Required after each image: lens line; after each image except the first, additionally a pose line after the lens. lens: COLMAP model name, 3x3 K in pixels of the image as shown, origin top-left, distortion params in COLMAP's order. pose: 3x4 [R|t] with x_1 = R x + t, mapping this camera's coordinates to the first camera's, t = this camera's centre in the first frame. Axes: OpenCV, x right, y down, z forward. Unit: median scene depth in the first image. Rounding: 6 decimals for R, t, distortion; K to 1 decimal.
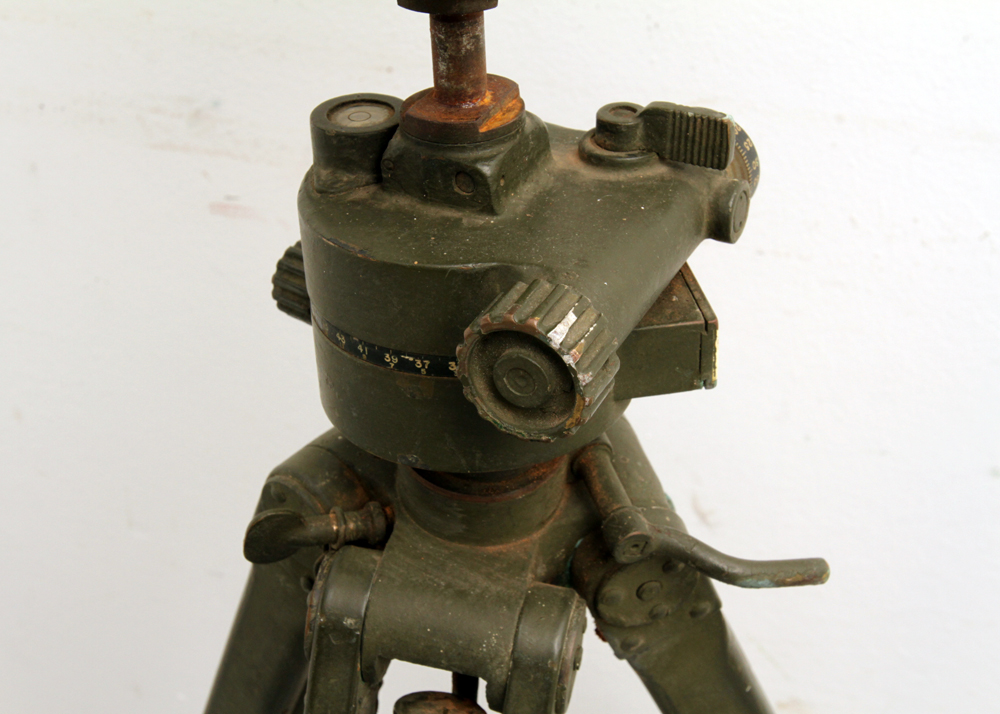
lens RADIAL K [[1633.3, 0, 498.2], [0, 1633.3, 356.3], [0, 0, 1]] dist [-0.028846, 0.000000]
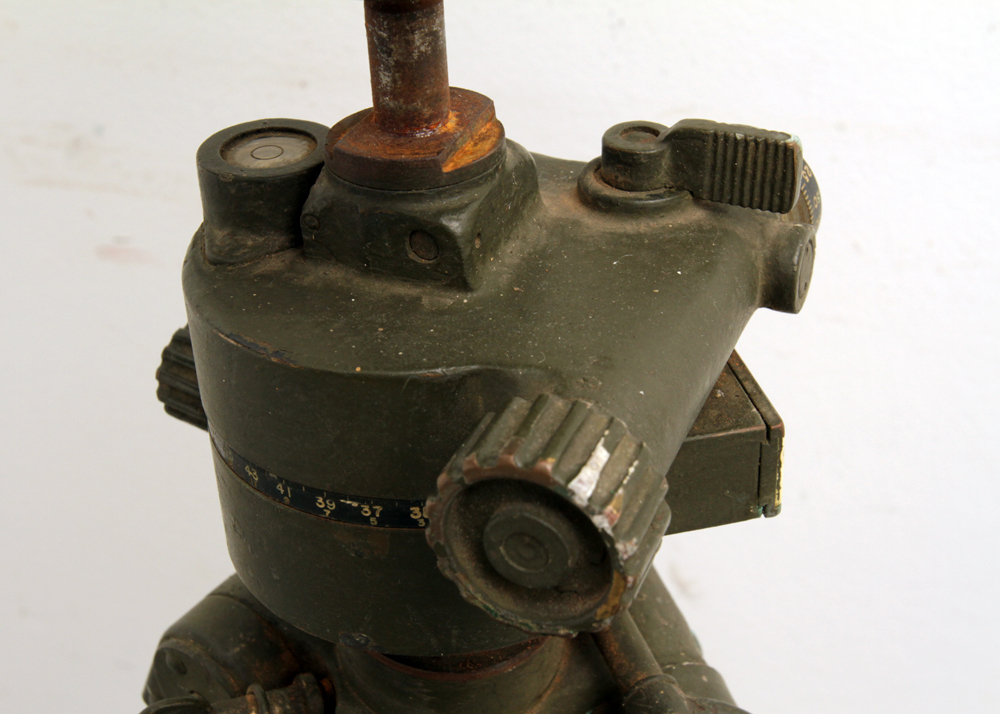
lens RADIAL K [[1633.3, 0, 497.7], [0, 1633.3, 361.6], [0, 0, 1]] dist [-0.028846, 0.000000]
pose [[0.998191, -0.036156, 0.048033, -0.022951], [0.036285, 0.999340, -0.001801, -0.052212], [-0.047936, 0.003540, 0.998844, 0.294276]]
